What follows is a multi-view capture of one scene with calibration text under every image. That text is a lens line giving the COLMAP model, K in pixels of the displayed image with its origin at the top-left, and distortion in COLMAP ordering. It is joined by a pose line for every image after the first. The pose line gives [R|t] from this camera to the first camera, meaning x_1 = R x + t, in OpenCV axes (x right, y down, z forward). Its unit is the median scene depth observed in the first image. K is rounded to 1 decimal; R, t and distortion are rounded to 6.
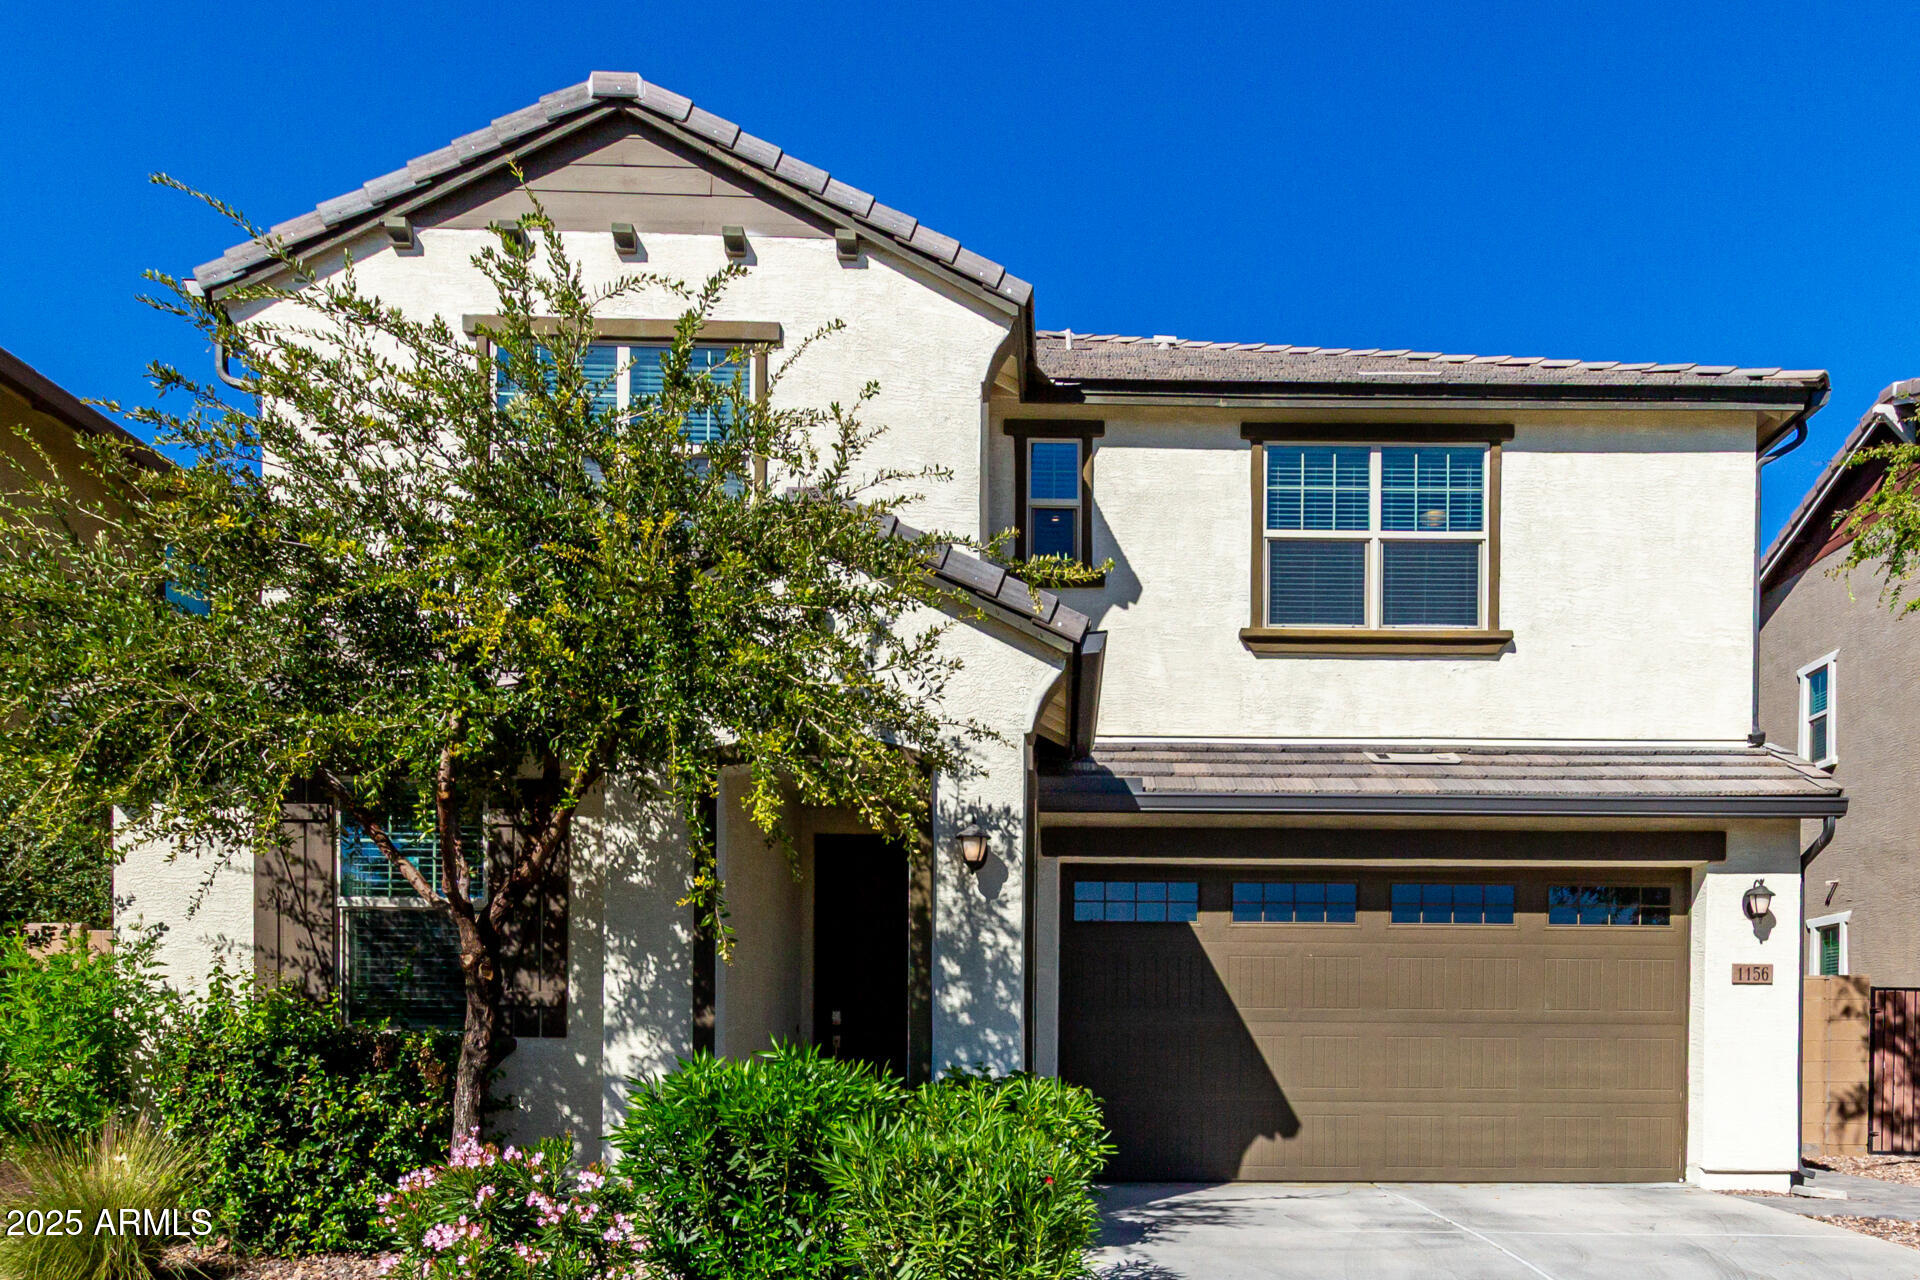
lens RADIAL K [[852.7, 0, 960.0], [0, 852.7, 711.9], [0, 0, 1]] dist [0.000563, 0.000441]
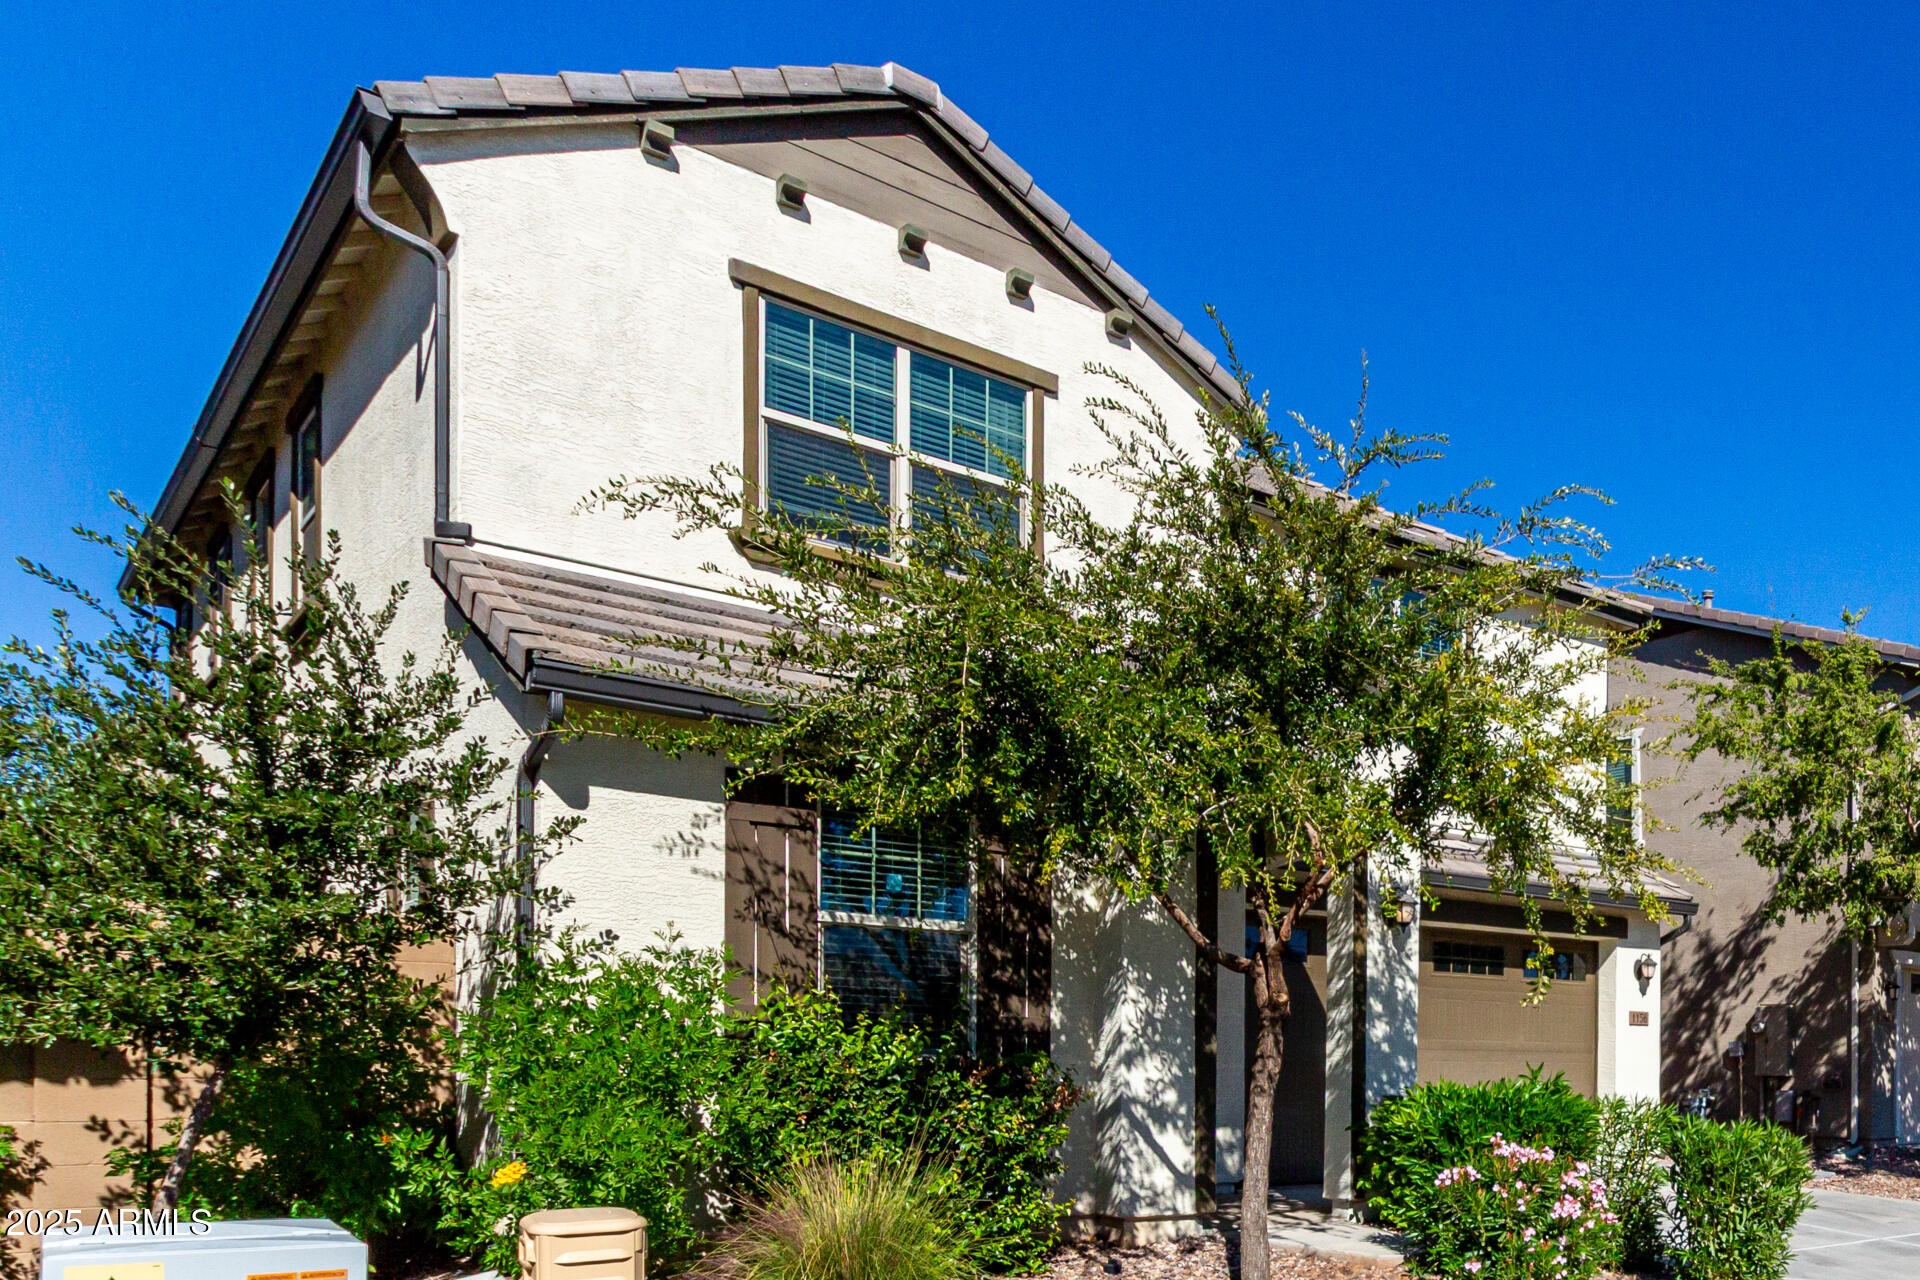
lens RADIAL K [[914.8, 0, 970.3], [0, 914.8, 663.3], [0, 0, 1]] dist [0.002373, -0.000363]
pose [[0.907931, 0.168512, 0.383751, -1.025851], [-0.153337, 0.985688, -0.070047, -0.009955], [-0.390062, 0.004755, 0.920776, -0.008168]]
